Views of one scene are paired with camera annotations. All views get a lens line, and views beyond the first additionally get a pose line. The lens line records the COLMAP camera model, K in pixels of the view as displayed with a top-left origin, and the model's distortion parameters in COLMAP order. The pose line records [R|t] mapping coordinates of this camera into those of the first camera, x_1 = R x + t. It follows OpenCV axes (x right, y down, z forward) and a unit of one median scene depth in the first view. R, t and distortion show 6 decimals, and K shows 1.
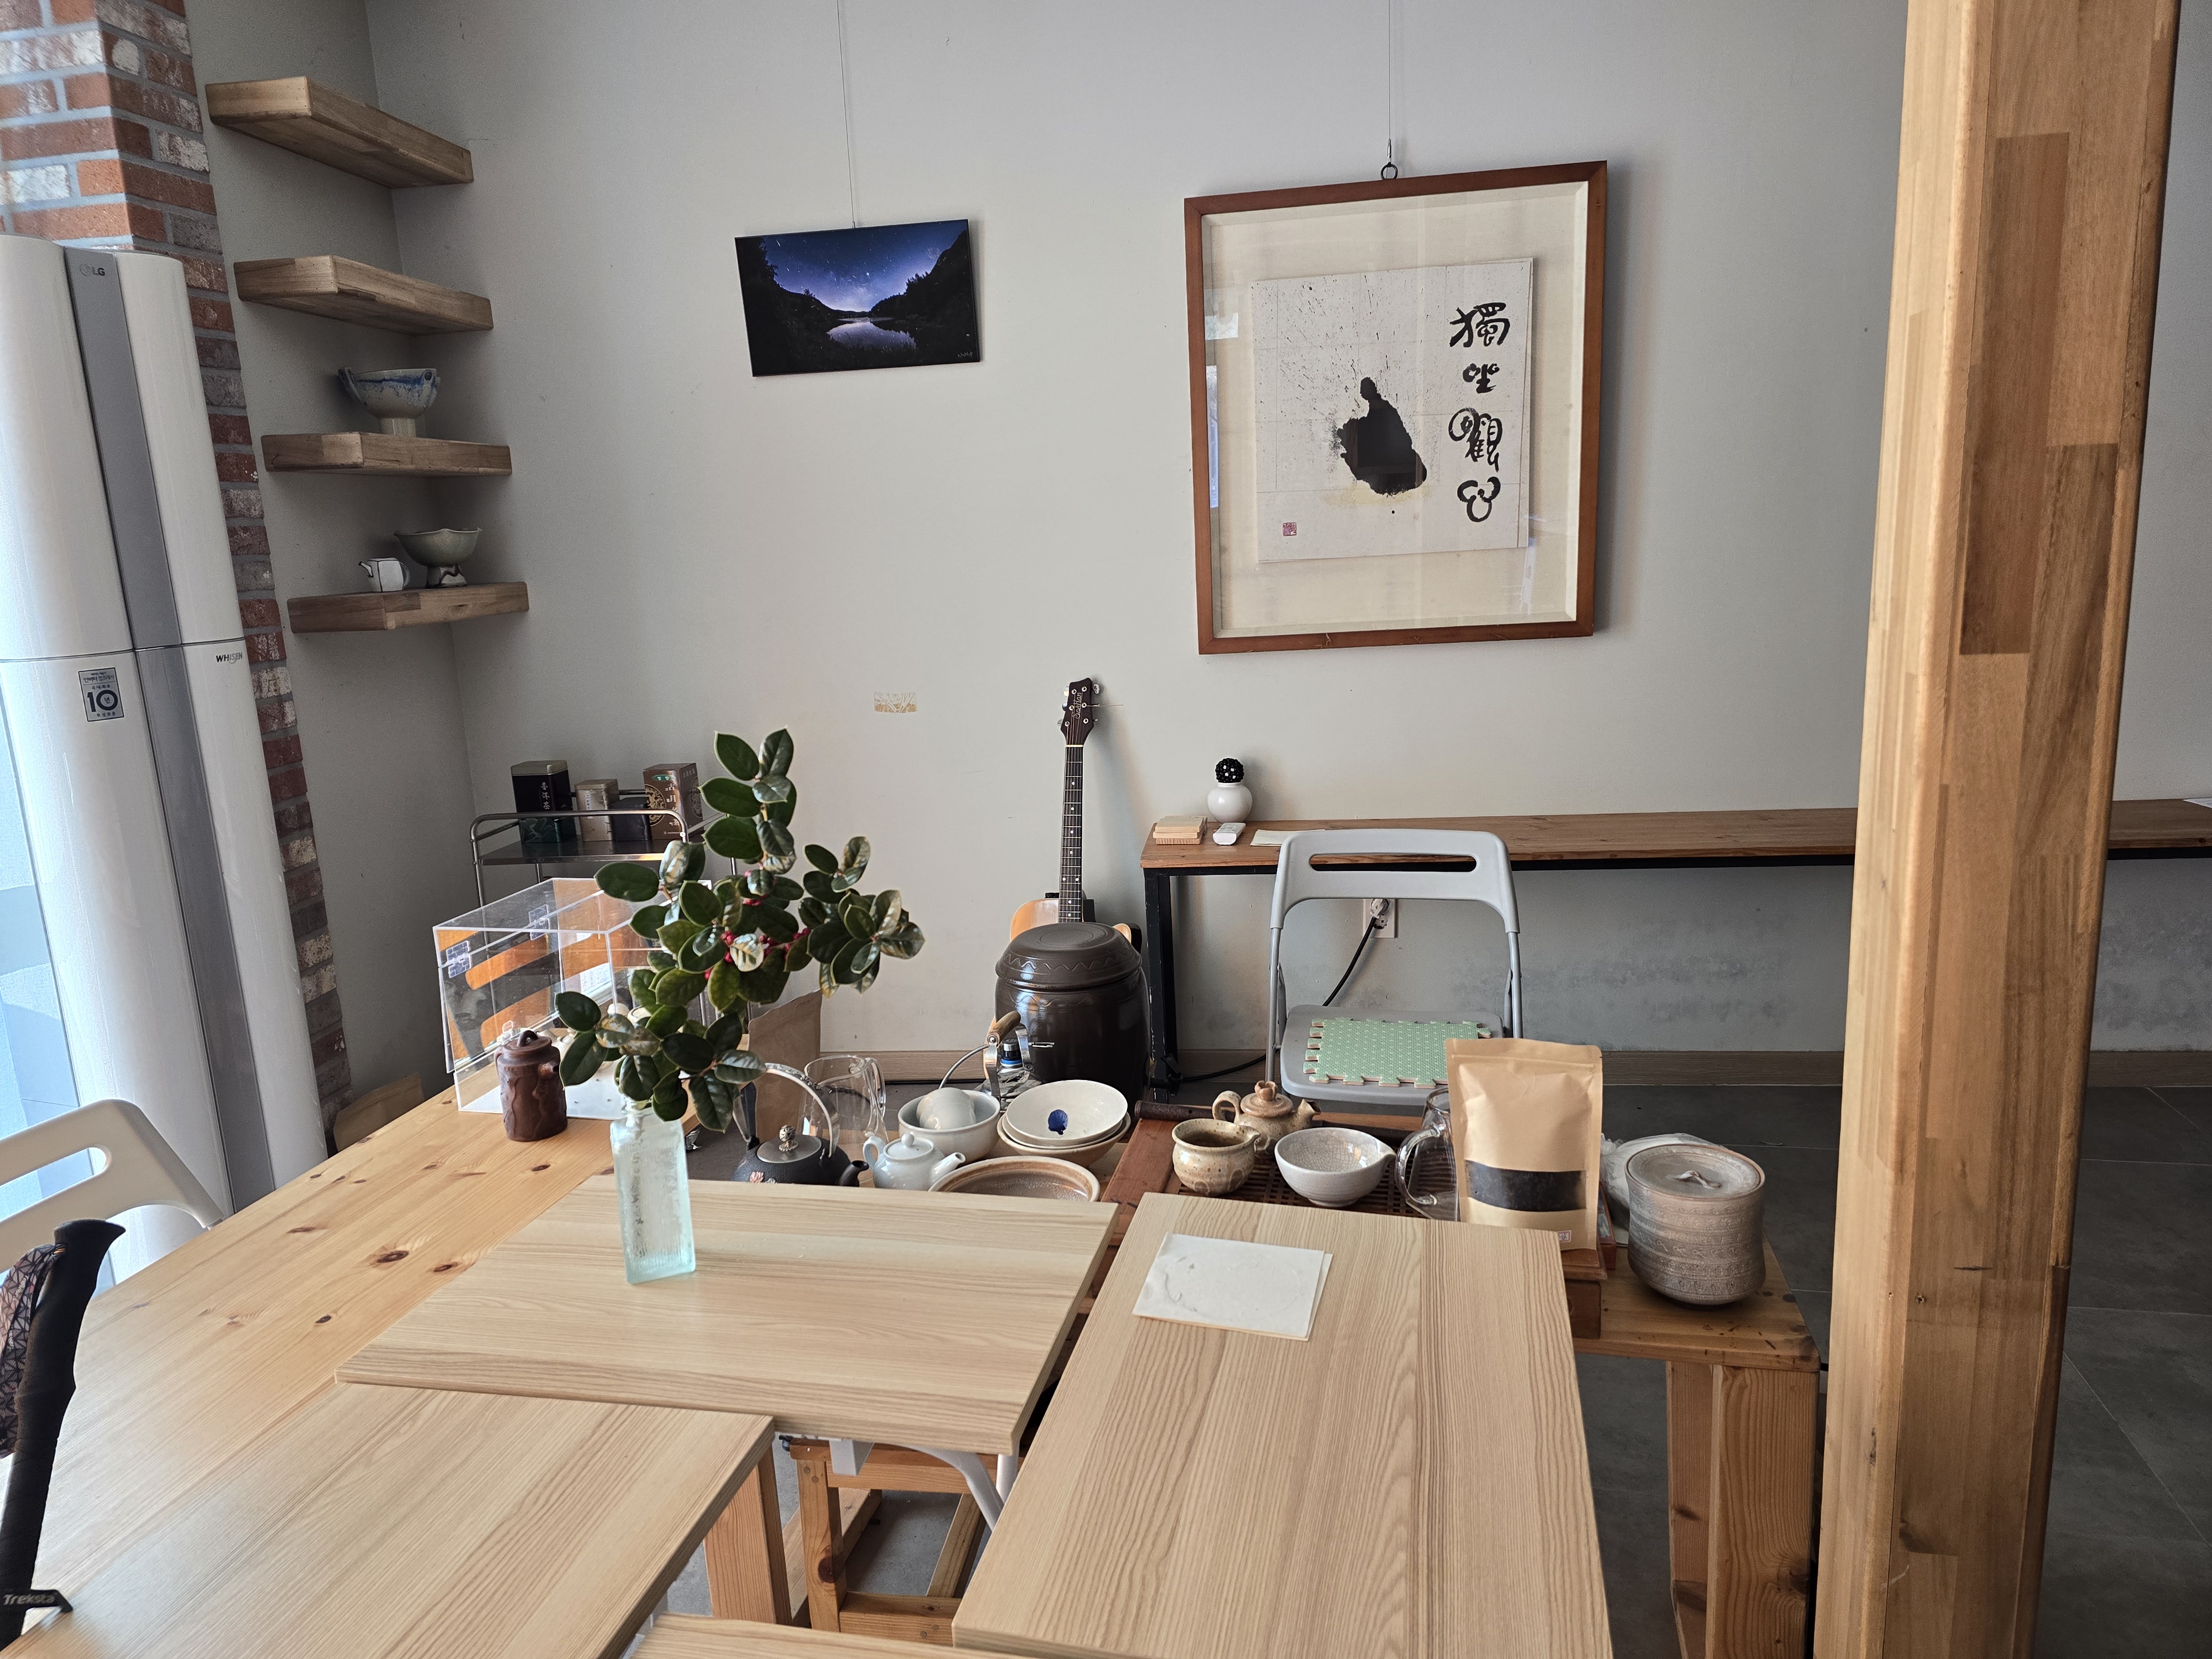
lens RADIAL K [[1463.4, 0, 1106.0], [0, 1463.4, 829.5], [0, 0, 1]] dist [0.081223, -0.000555]
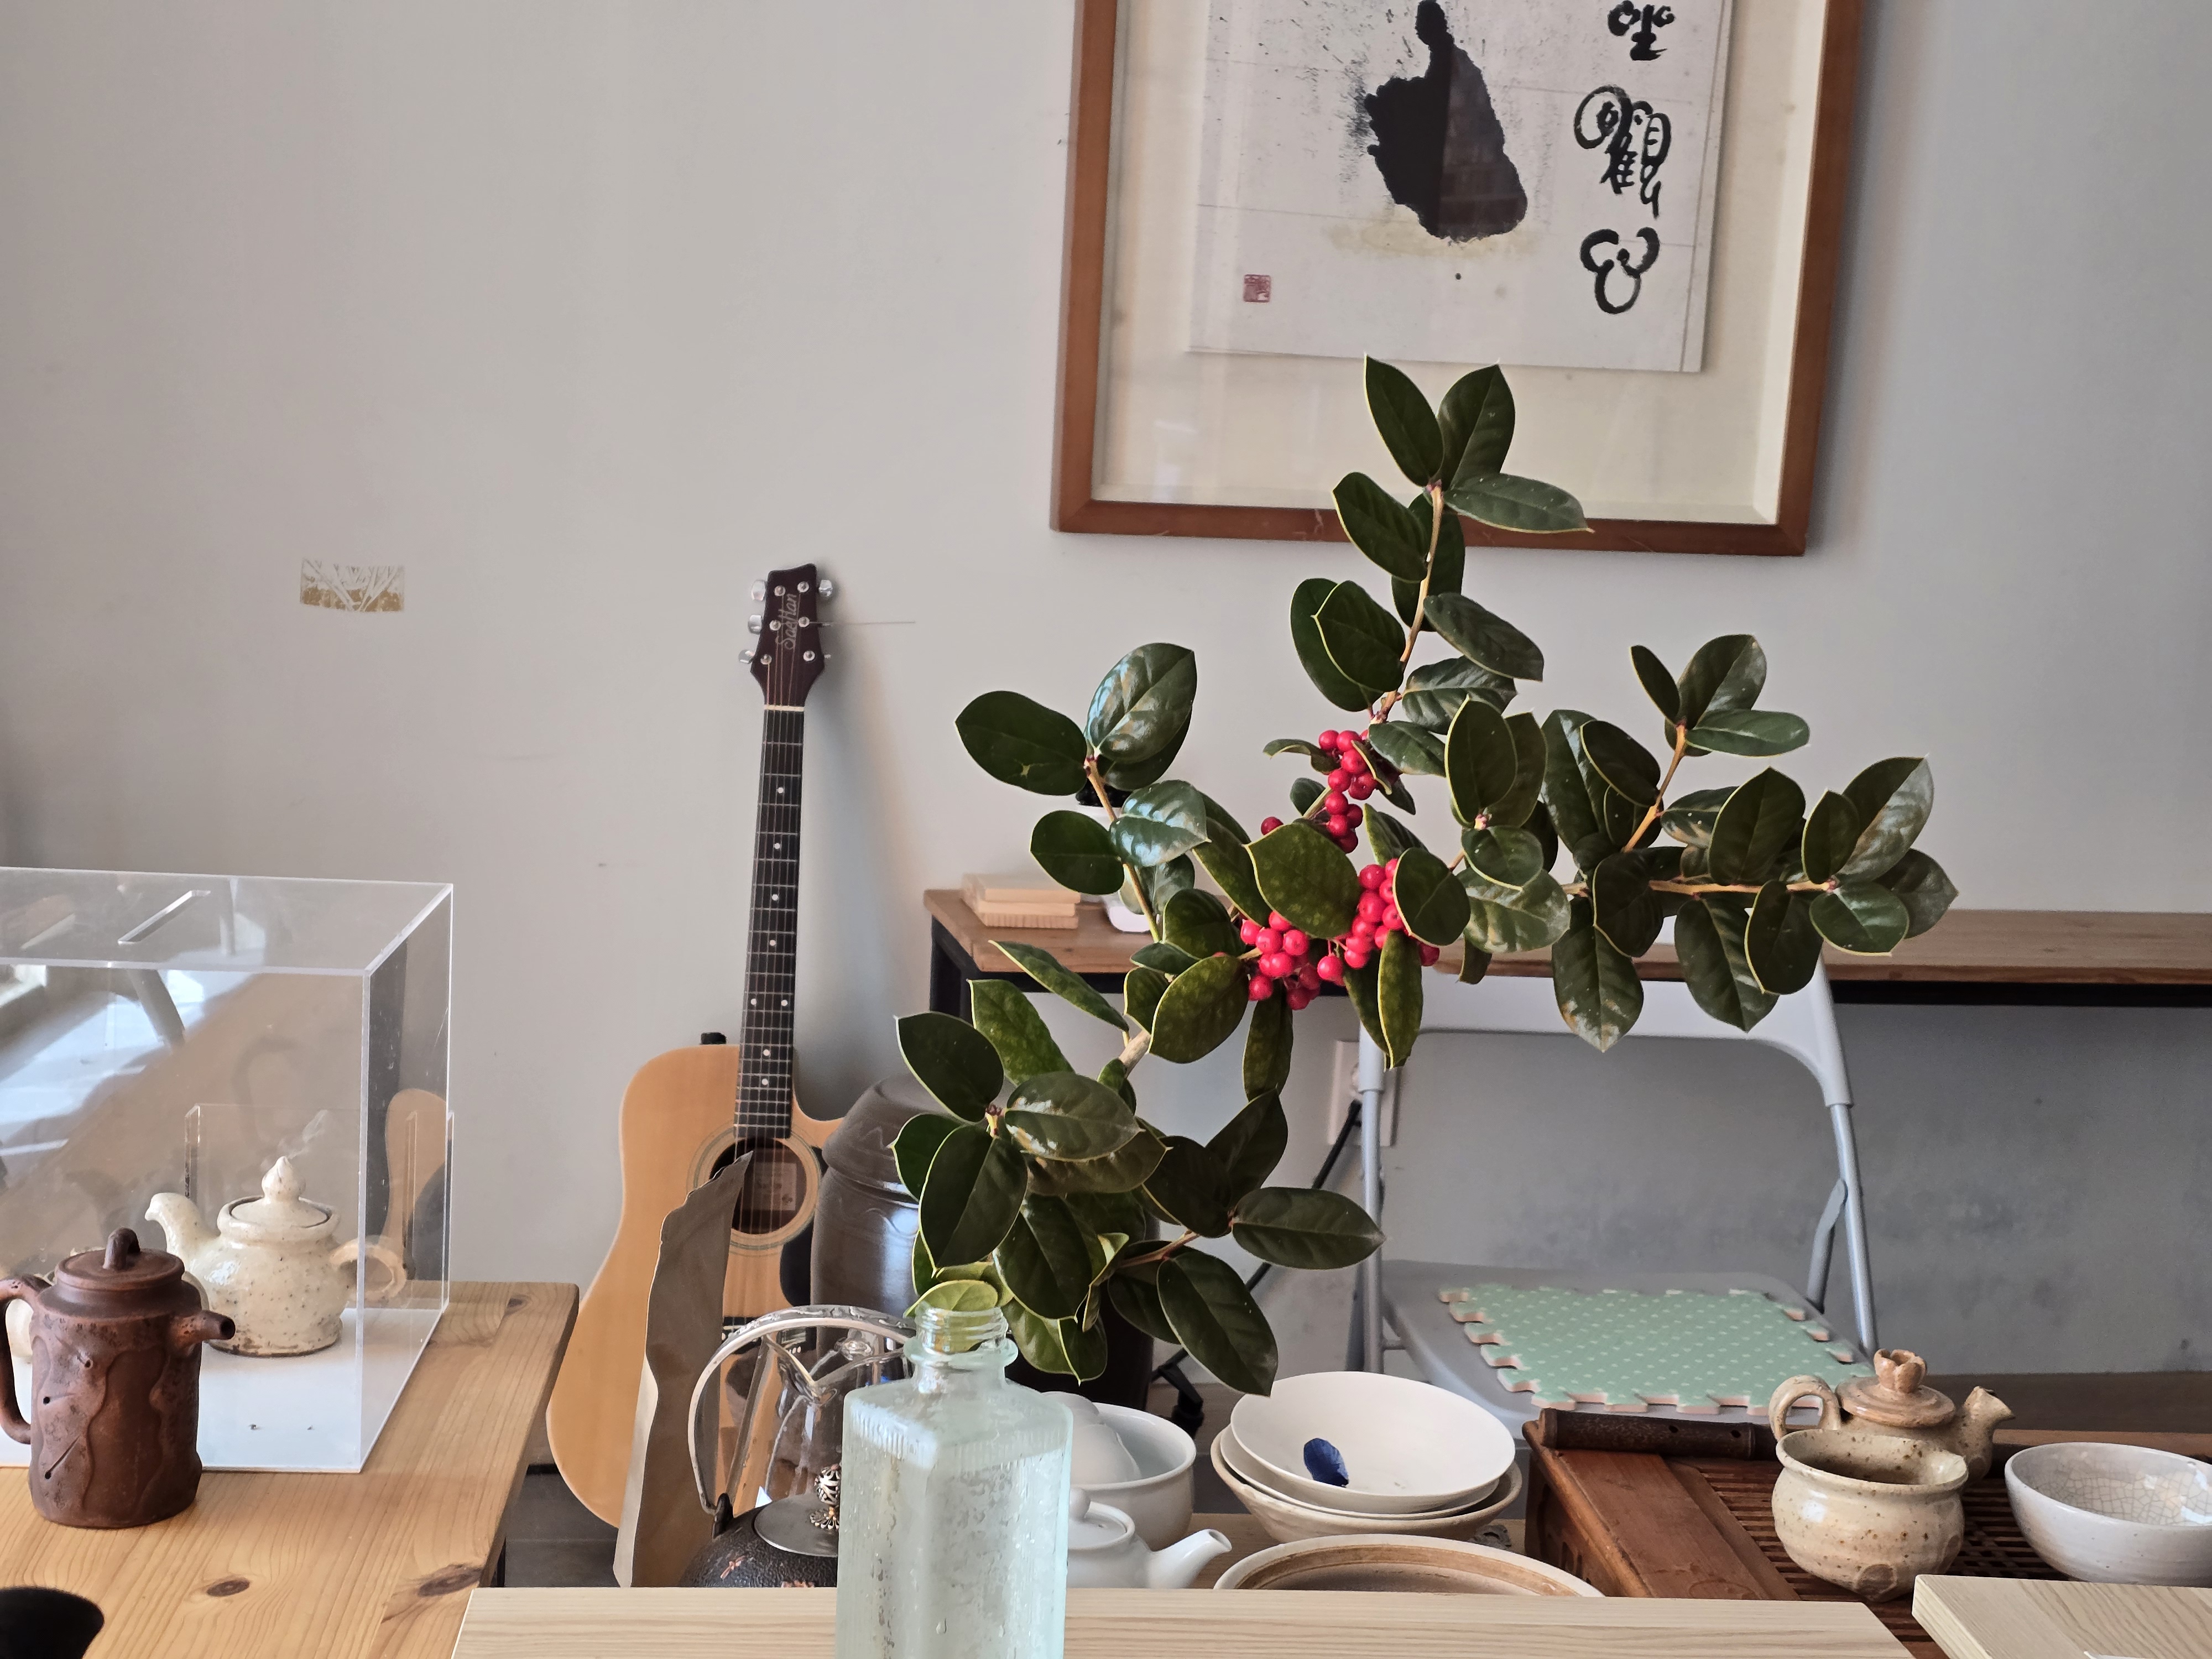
lens RADIAL K [[2915.2, 0, 1162.6], [0, 2915.2, 825.9], [0, 0, 1]] dist [0.226242, -0.592916]
pose [[0.945063, 0.049039, 0.323190, -0.212351], [-0.026692, 0.996958, -0.073222, 0.044622], [-0.325798, 0.060573, 0.943497, 0.110515]]
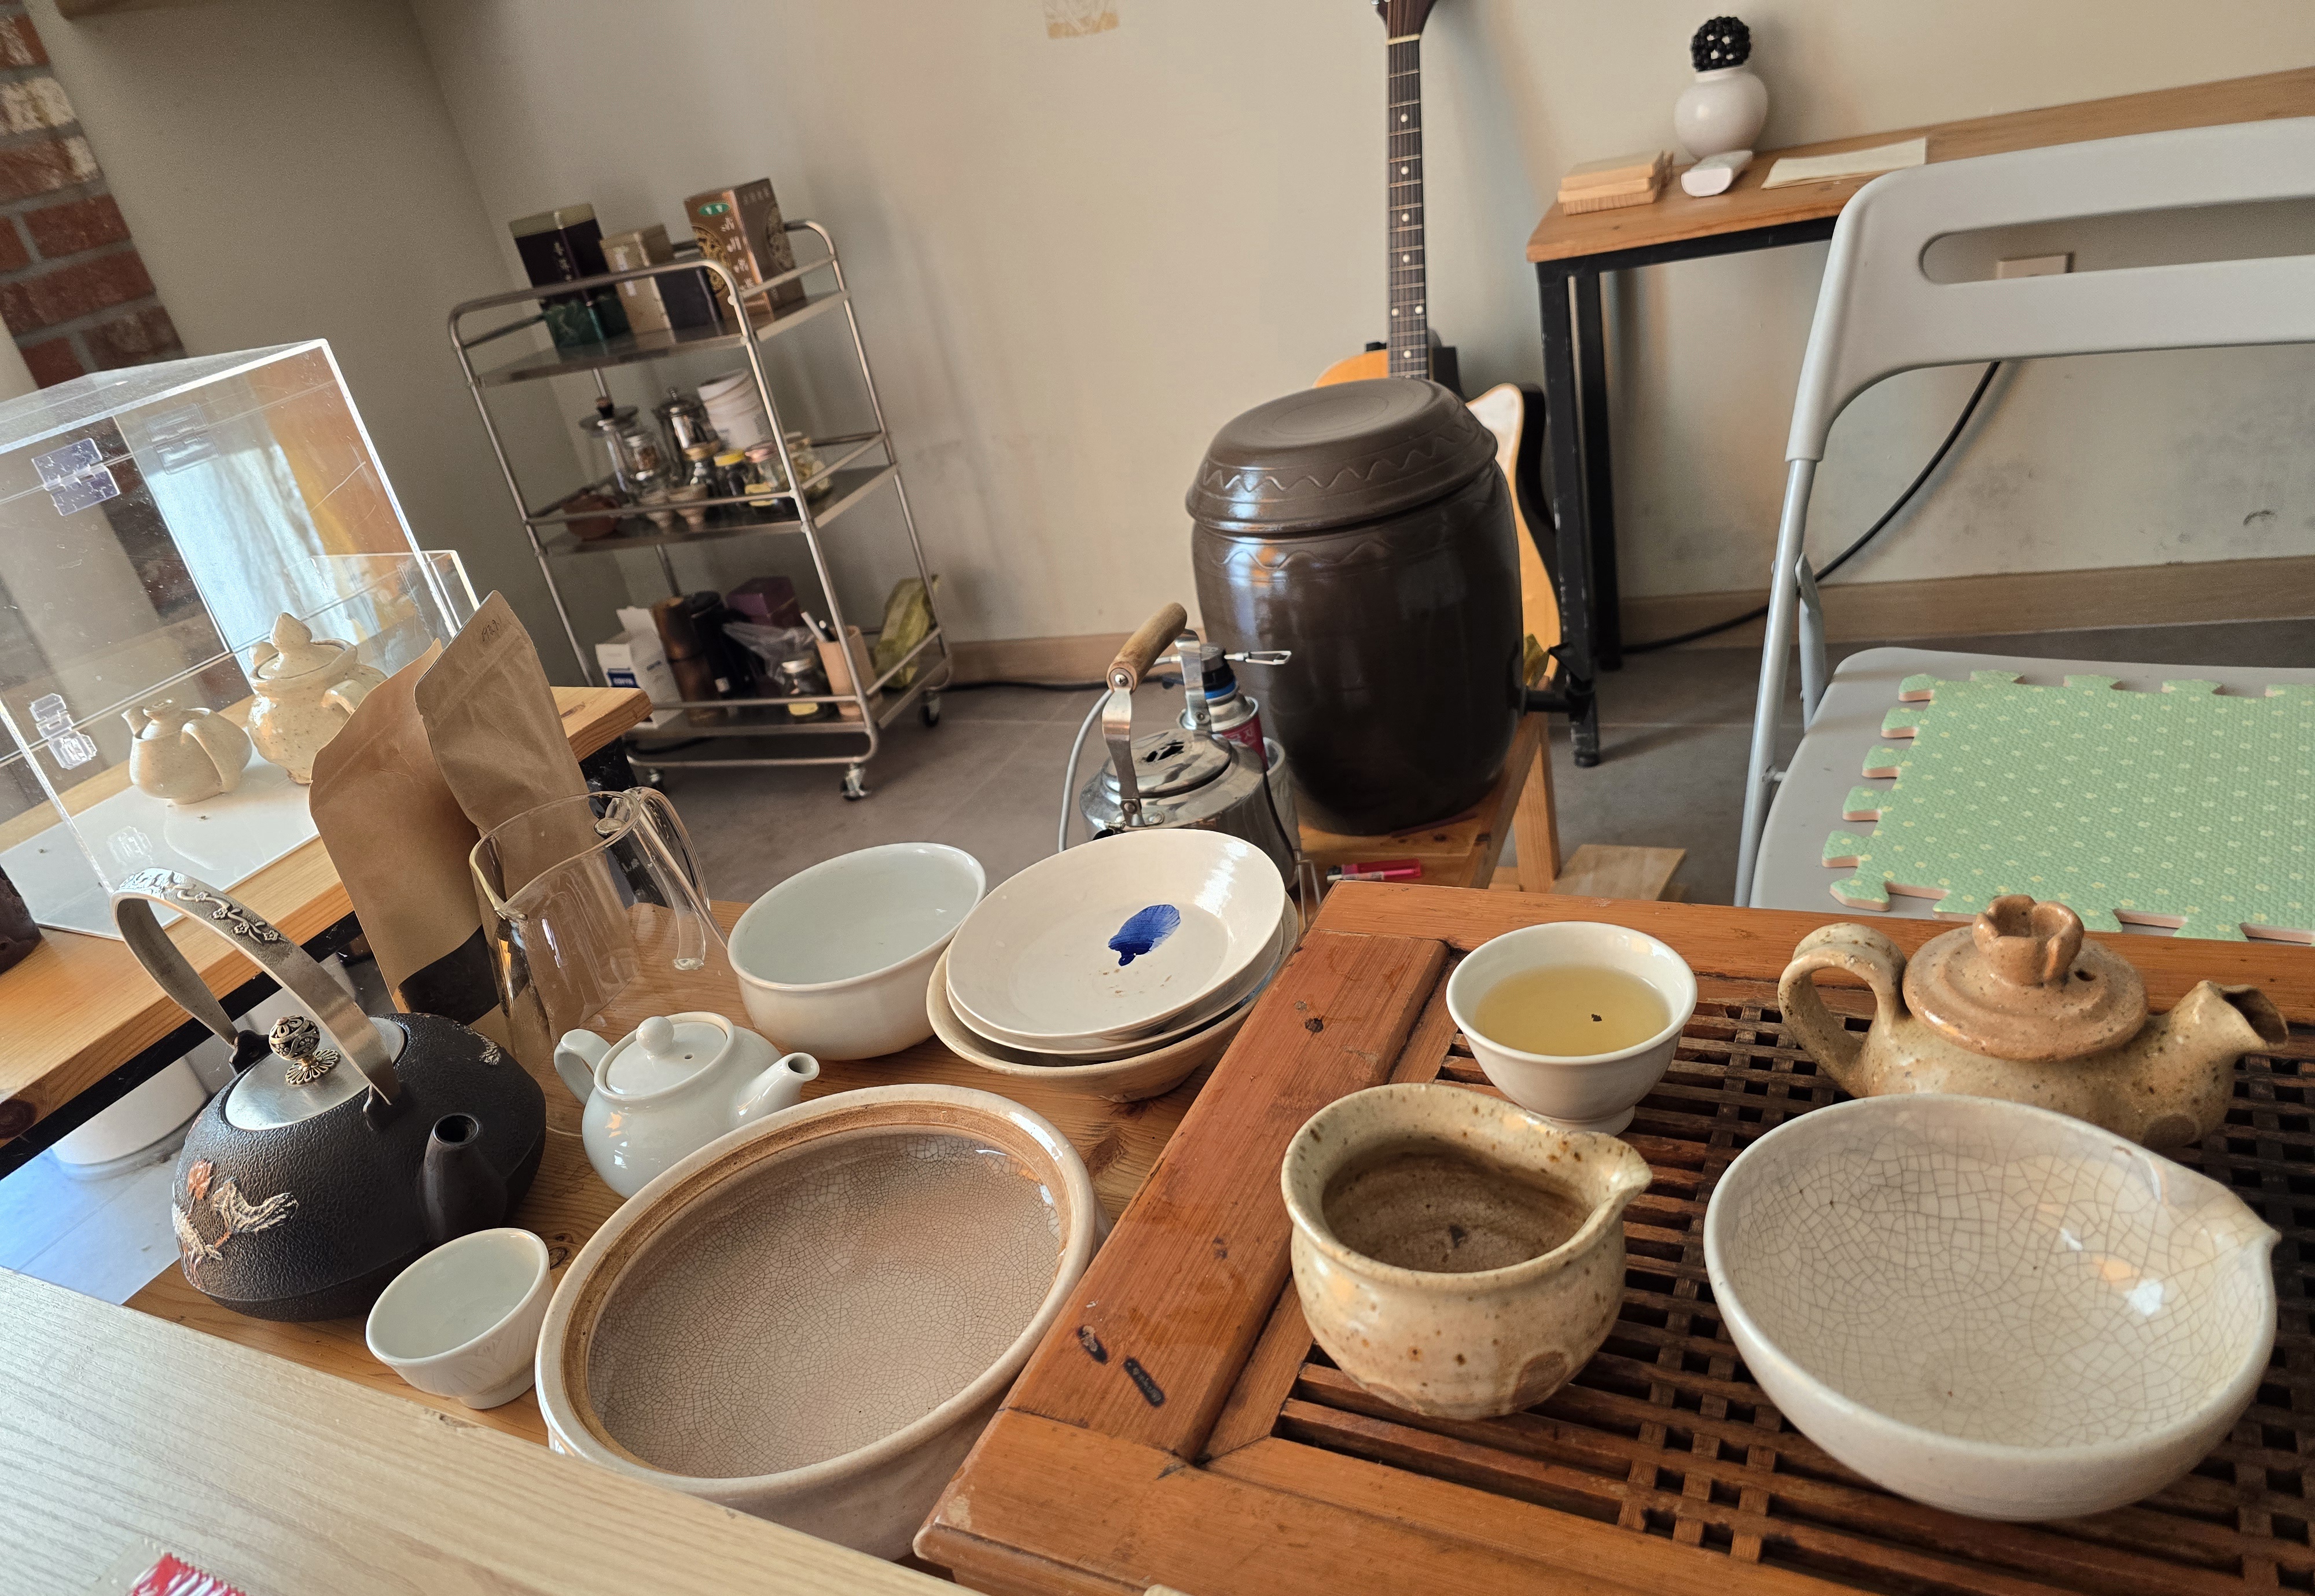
lens RADIAL K [[1547.3, 0, 1132.8], [0, 1547.3, 843.5], [0, 0, 1]] dist [0.060582, -0.064392]
pose [[0.958311, -0.018954, -0.285096, 0.041707], [0.108437, 0.947274, 0.301518, 0.037394], [0.264349, -0.319863, 0.909839, 0.391330]]
